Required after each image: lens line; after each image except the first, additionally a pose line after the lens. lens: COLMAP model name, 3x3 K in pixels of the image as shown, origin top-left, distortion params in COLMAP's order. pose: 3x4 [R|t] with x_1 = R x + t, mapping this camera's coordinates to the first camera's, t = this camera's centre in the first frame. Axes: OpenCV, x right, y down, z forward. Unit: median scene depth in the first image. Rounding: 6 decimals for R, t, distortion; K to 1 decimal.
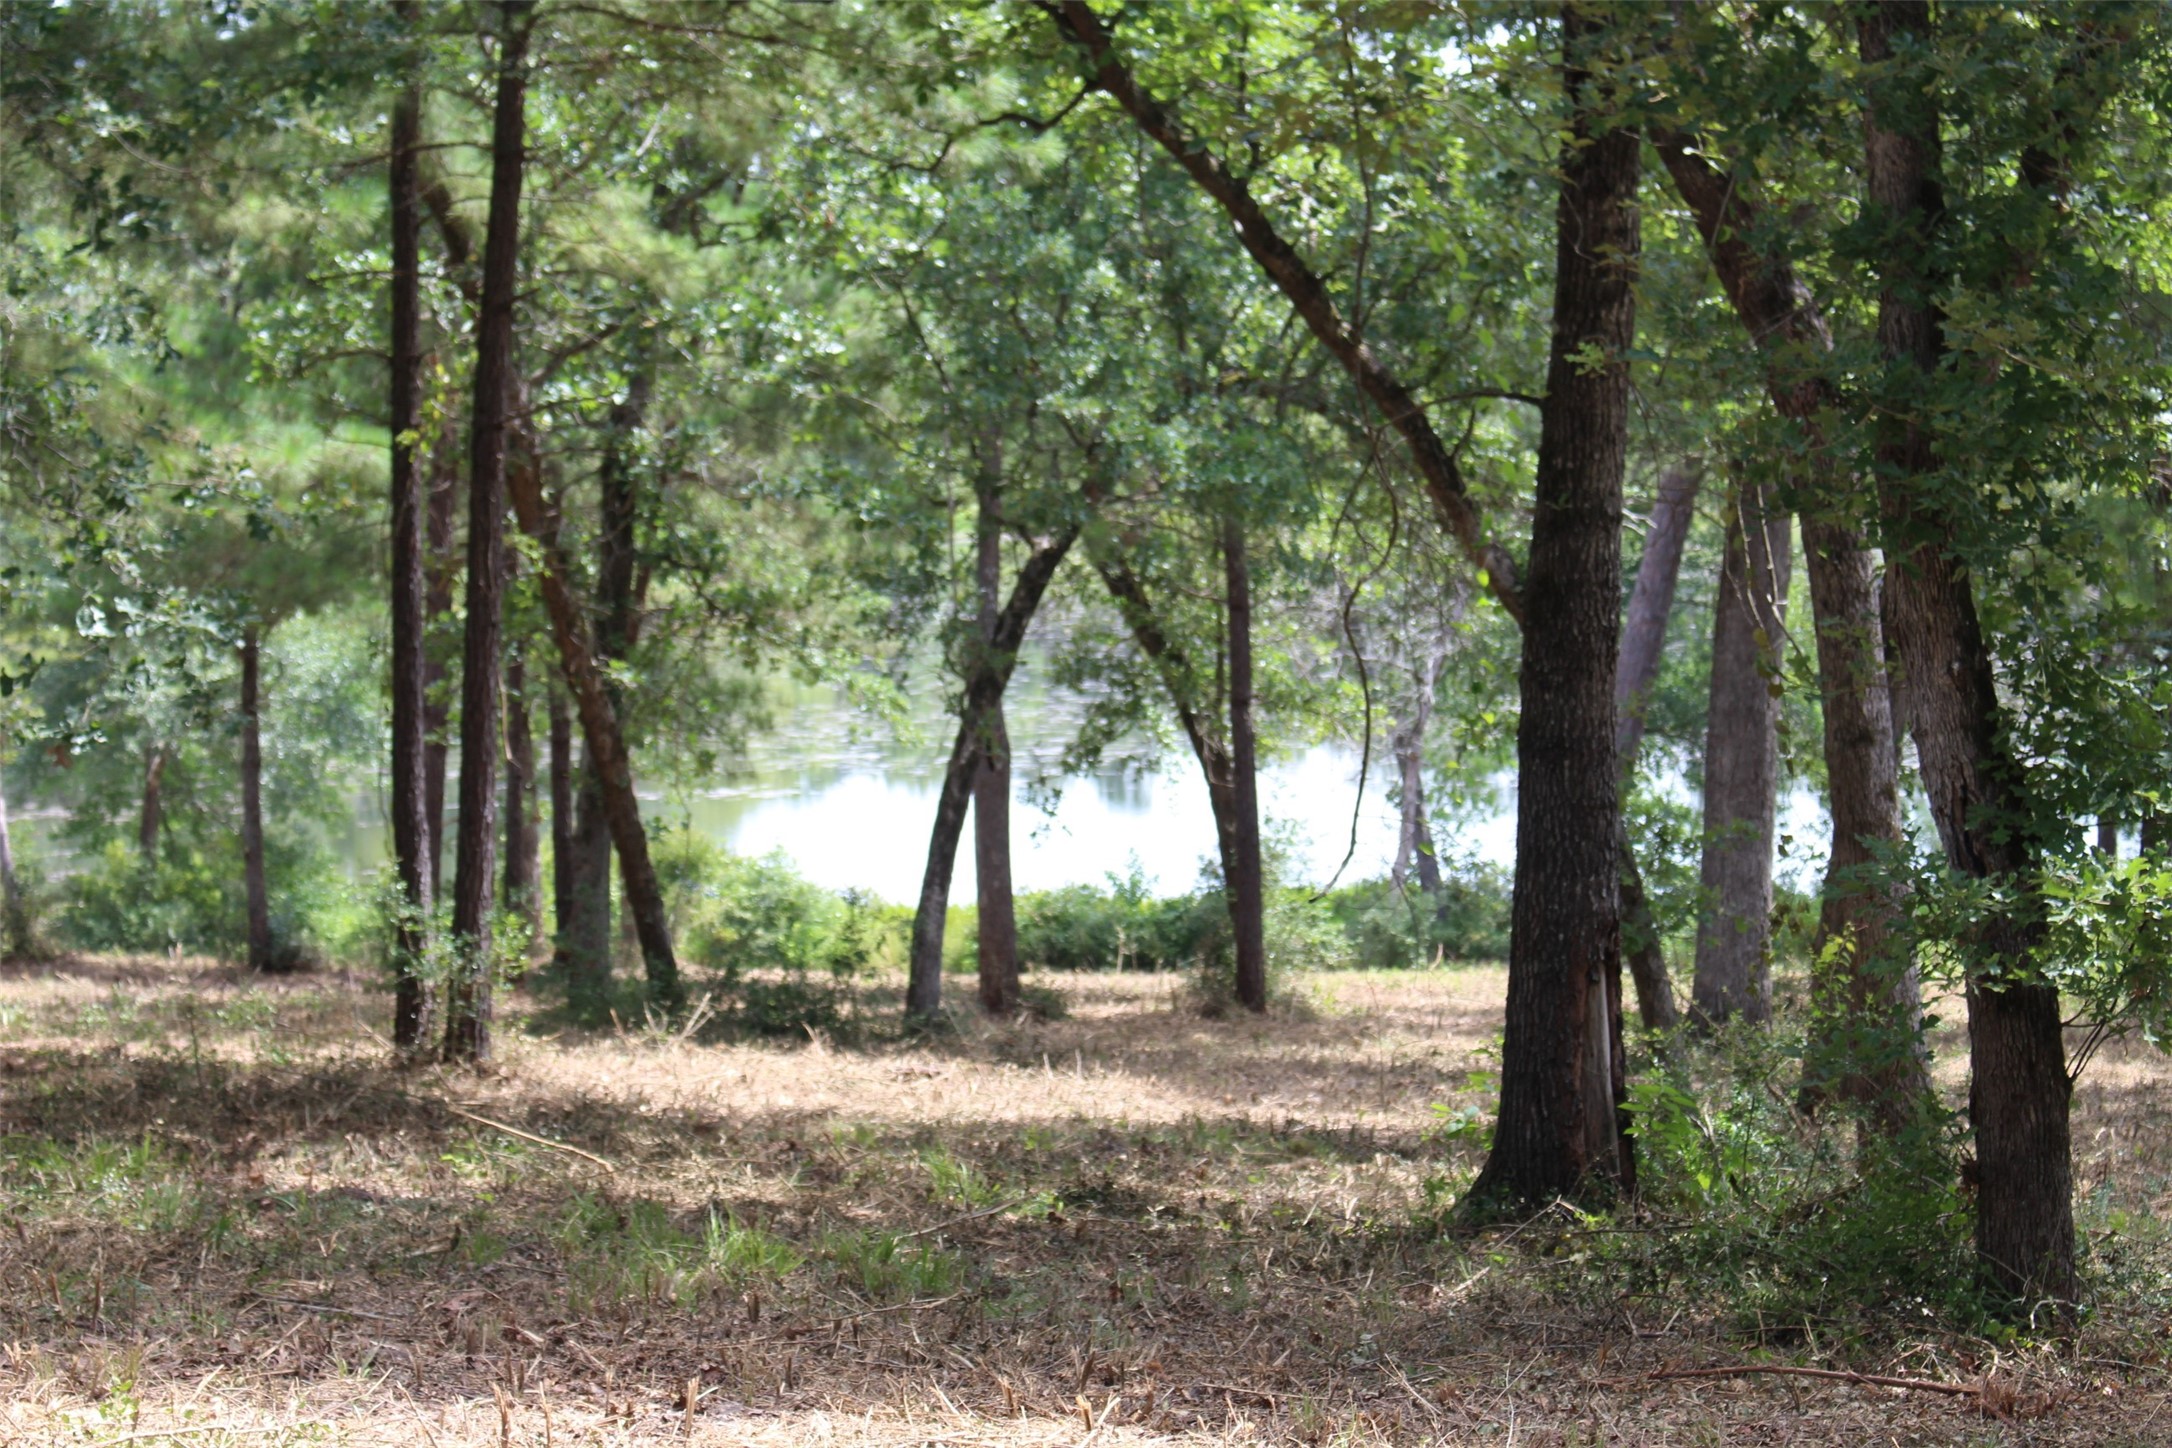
lens RADIAL K [[5474.0, 0, 1087.5], [0, 5474.0, 734.0], [0, 0, 1]] dist [0.151423, 0.000000]
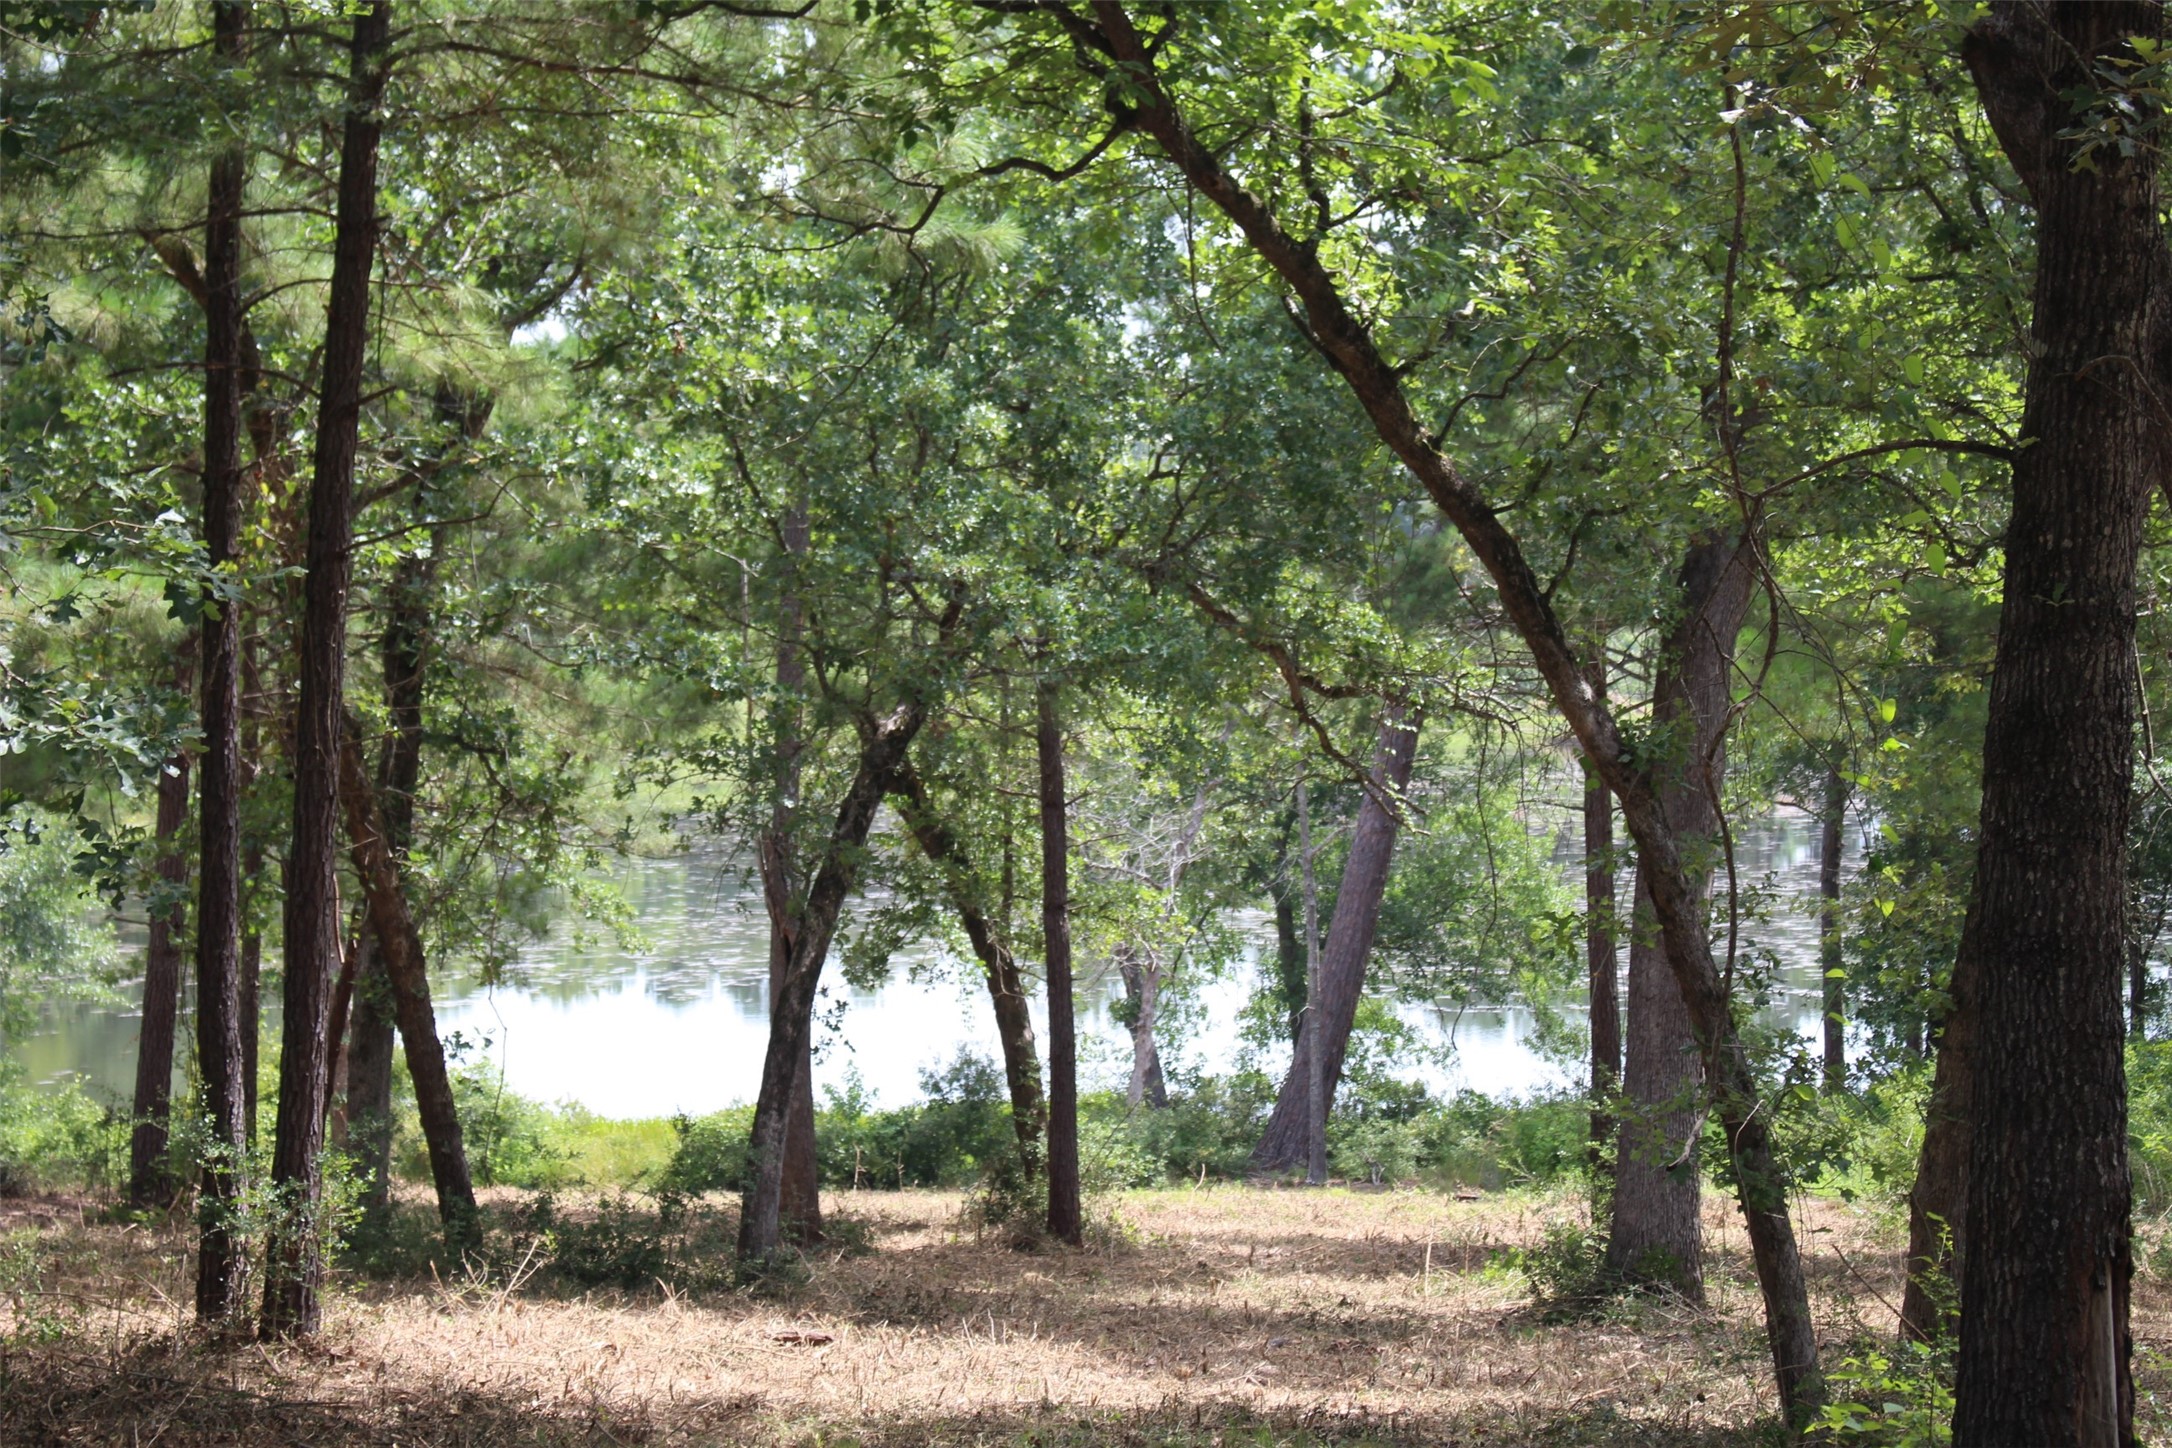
lens RADIAL K [[5052.2, 0, 1084.9], [0, 5052.2, 710.9], [0, 0, 1]] dist [0.114370, 0.000000]
pose [[0.996802, 0.008578, 0.079445, -0.047508], [-0.004835, 0.998874, -0.047184, 0.001819], [-0.079760, 0.046649, 0.995722, 0.202411]]
